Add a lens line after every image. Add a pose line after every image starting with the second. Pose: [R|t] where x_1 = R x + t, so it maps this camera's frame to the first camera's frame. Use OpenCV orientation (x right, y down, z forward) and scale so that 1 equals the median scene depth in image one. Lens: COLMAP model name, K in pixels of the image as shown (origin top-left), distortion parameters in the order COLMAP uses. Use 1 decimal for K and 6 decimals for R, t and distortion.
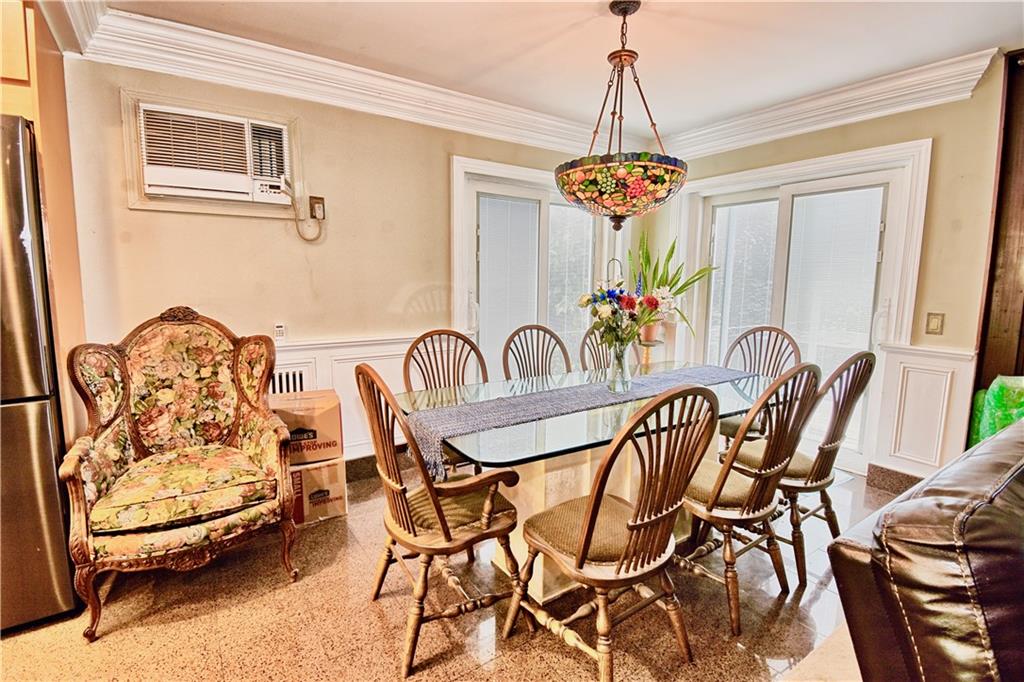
lens RADIAL K [[495.3, 0, 511.1], [0, 495.3, 343.2], [0, 0, 1]] dist [-0.018458, -0.000495]
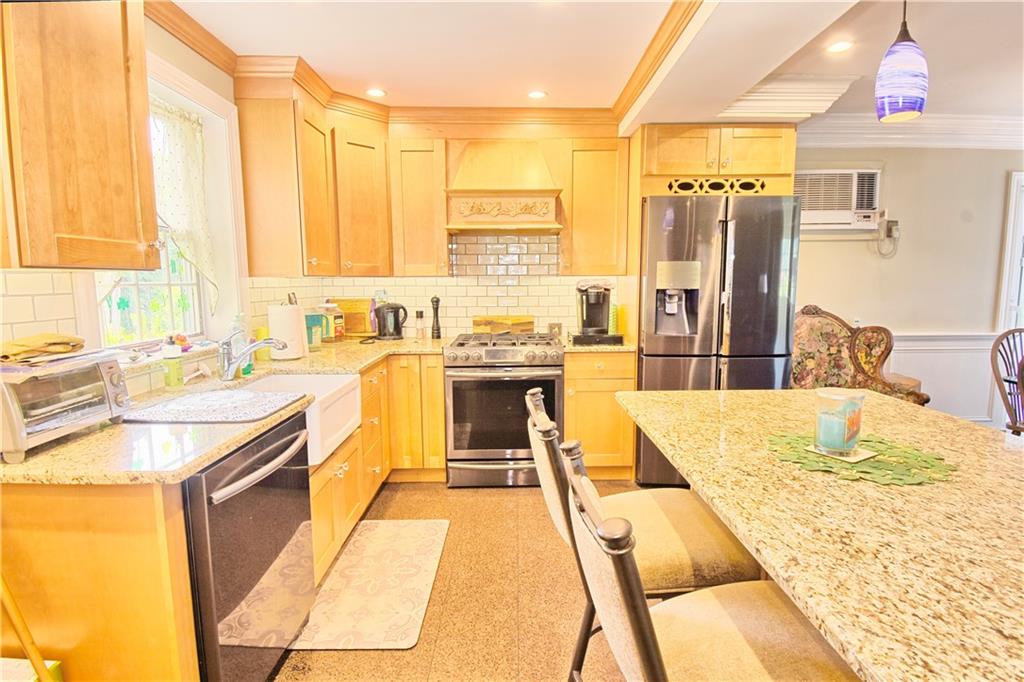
lens RADIAL K [[495.3, 0, 514.0], [0, 495.3, 339.0], [0, 0, 1]] dist [-0.018458, -0.000495]
pose [[0.829317, 0.061481, -0.555386, -0.594580], [-0.058732, 0.998014, 0.022778, 0.048441], [0.555683, 0.013729, 0.831281, -0.744130]]
